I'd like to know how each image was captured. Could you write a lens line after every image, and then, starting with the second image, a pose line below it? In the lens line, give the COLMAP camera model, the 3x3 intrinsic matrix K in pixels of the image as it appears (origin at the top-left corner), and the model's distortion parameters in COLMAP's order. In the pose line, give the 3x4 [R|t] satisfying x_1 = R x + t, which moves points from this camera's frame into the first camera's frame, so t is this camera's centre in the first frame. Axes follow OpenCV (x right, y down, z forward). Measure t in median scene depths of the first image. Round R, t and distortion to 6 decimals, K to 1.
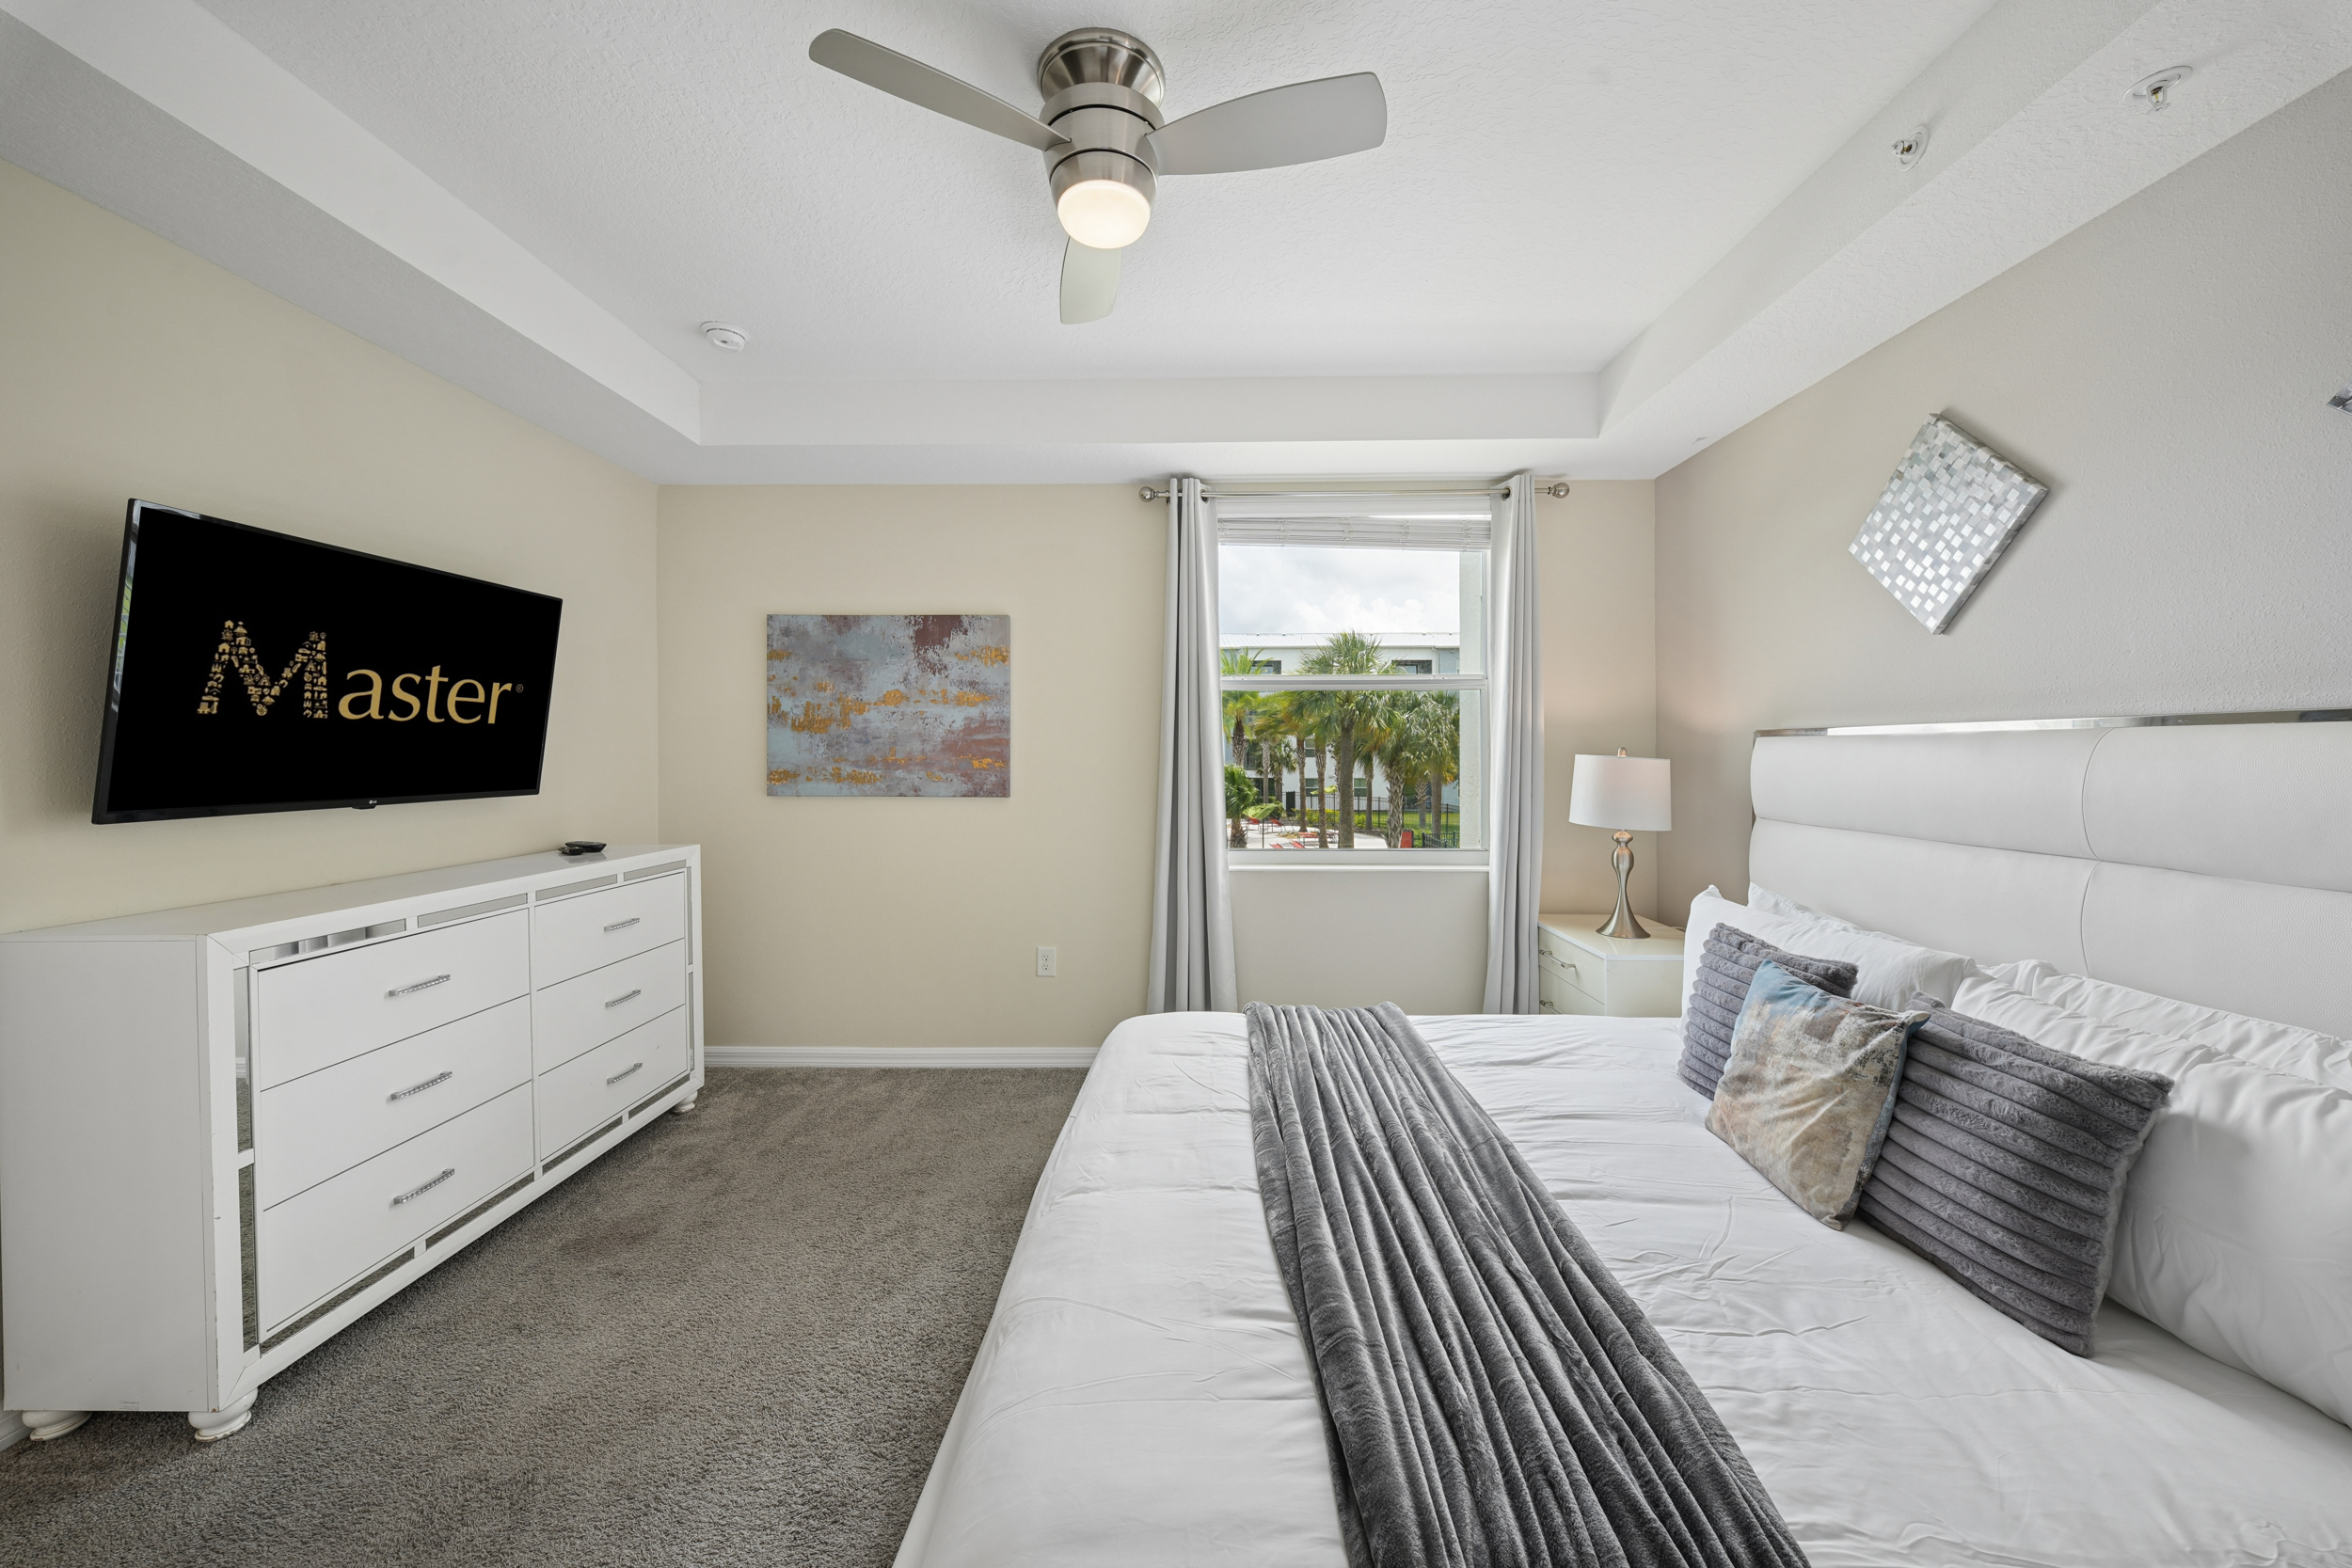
lens RADIAL K [[828.4, 0, 1166.5], [0, 828.4, 768.4], [0, 0, 1]] dist [0.005526, -0.005430]
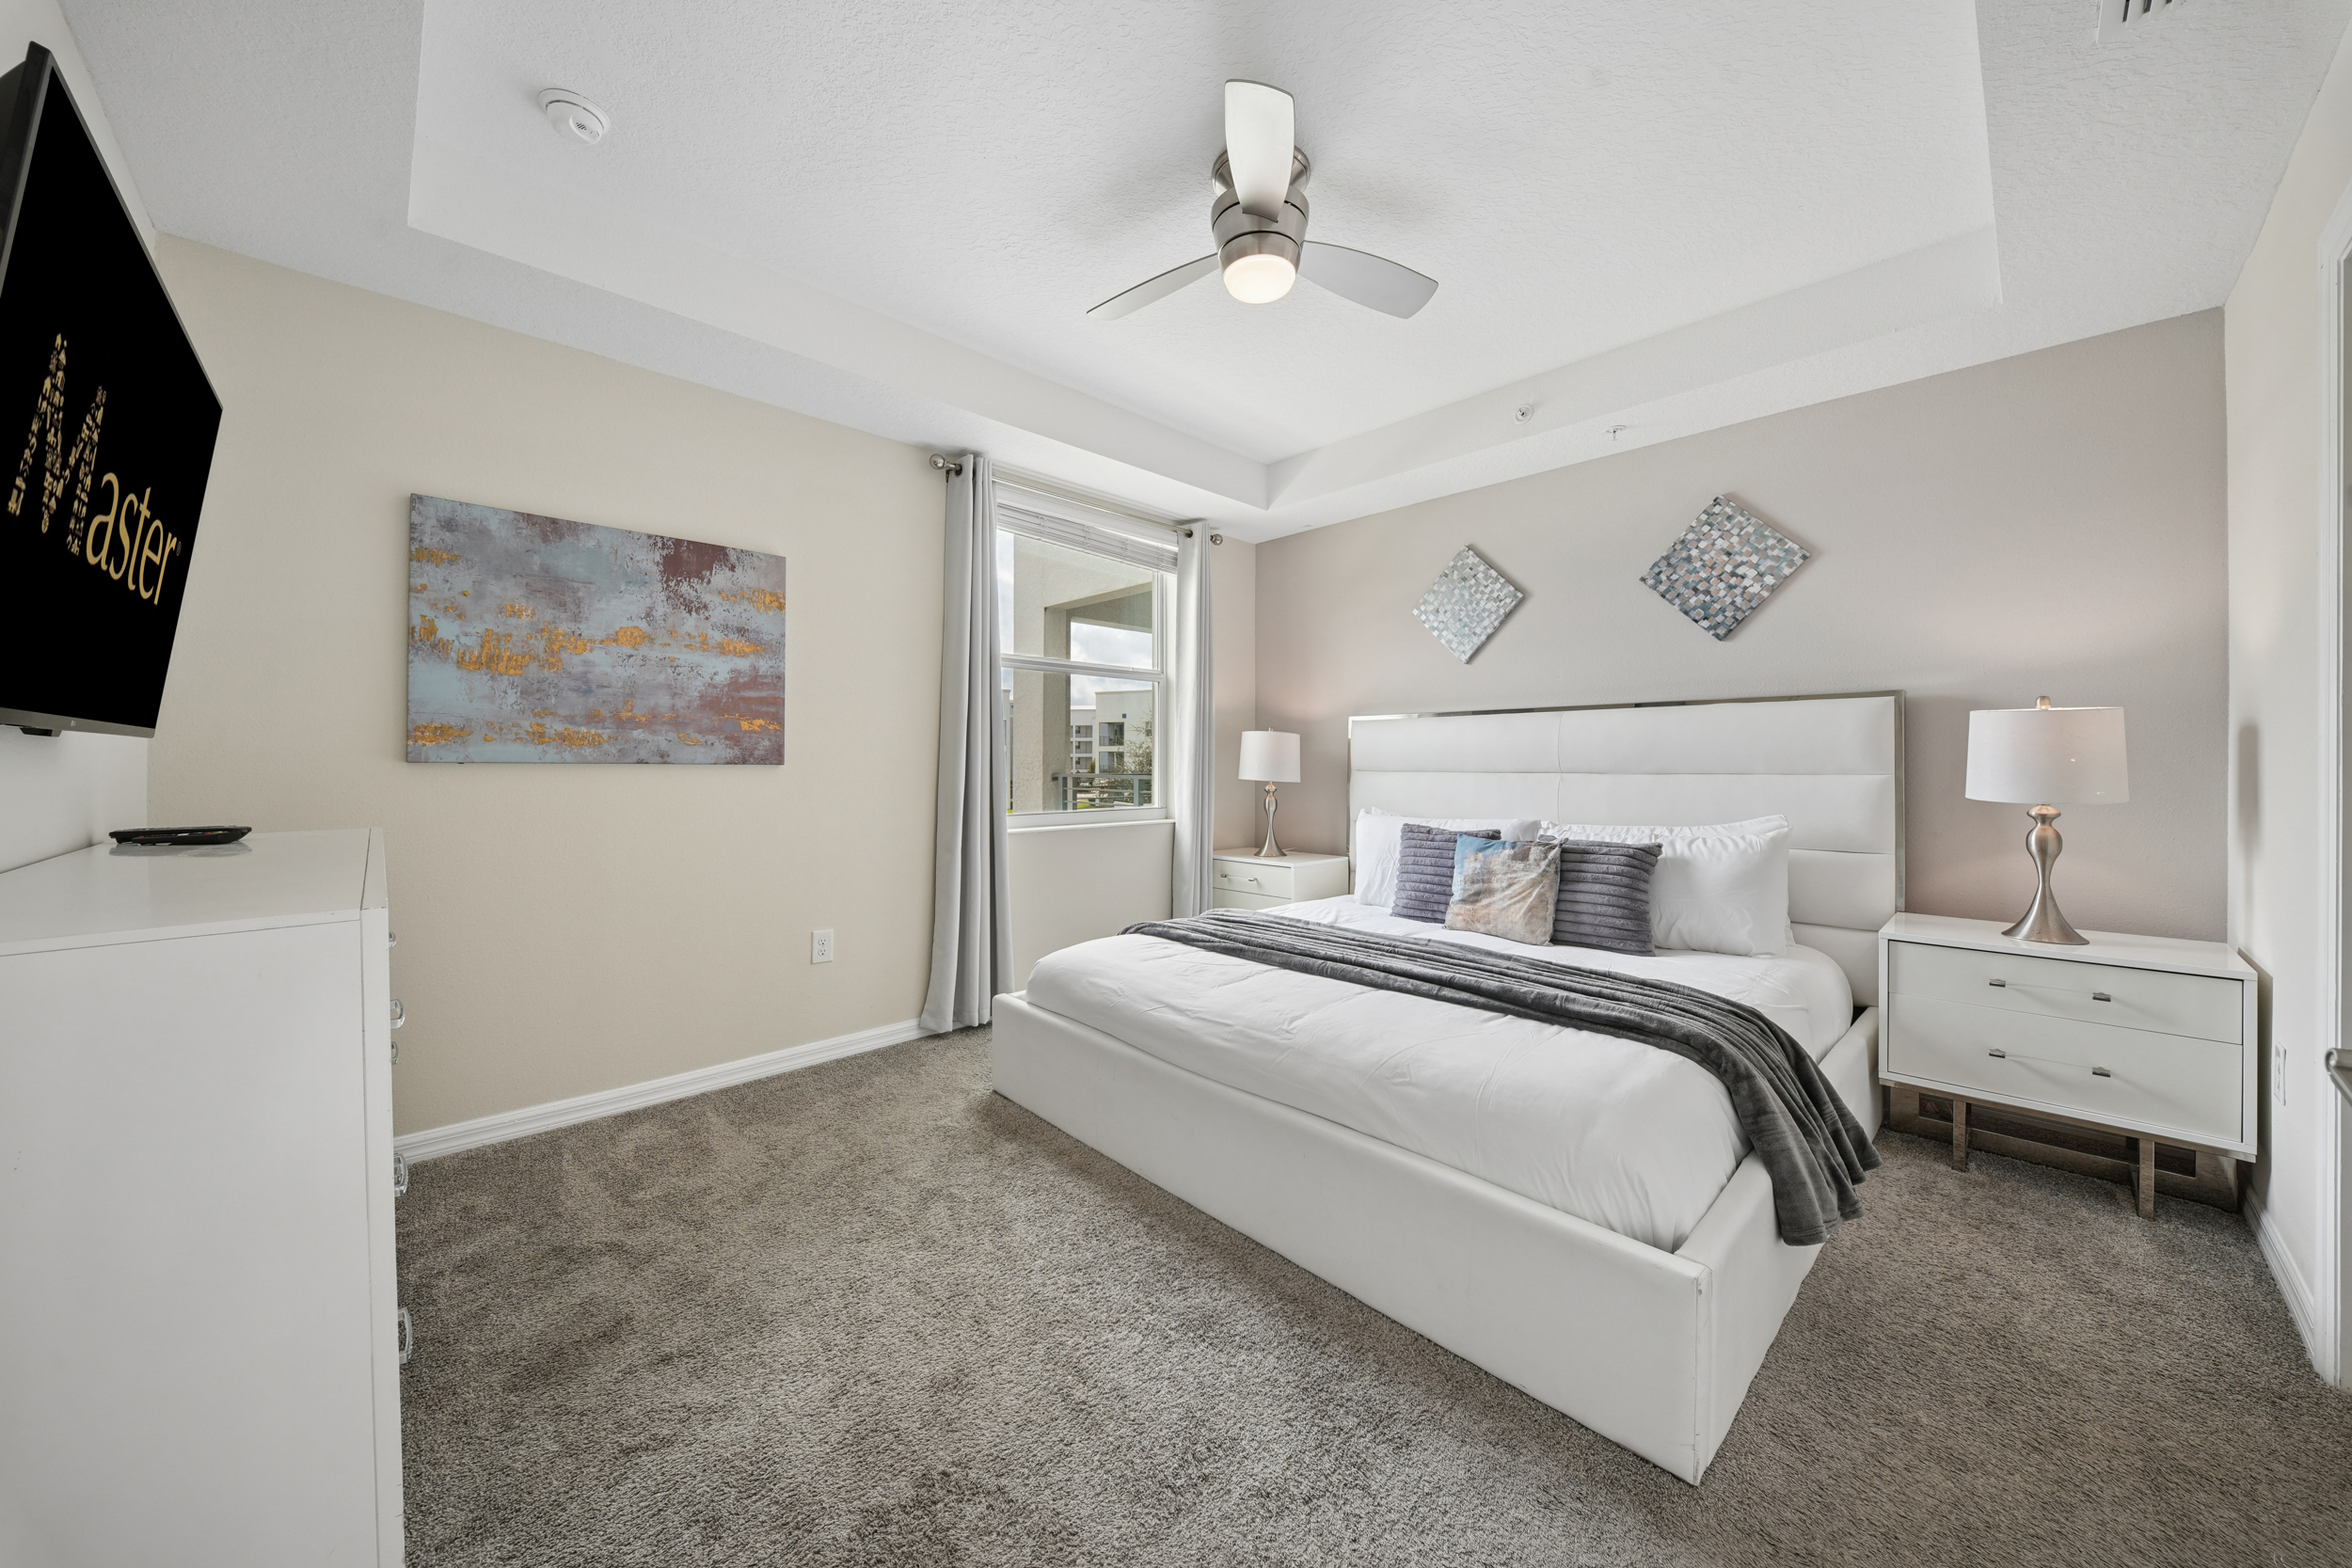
lens RADIAL K [[828.4, 0, 1167.6], [0, 828.4, 785.7], [0, 0, 1]] dist [0.005526, -0.005430]
pose [[0.708193, -0.016172, 0.705833, -0.528098], [0.009556, 0.999866, 0.013320, 0.049740], [-0.705954, -0.002688, 0.708253, 0.088071]]
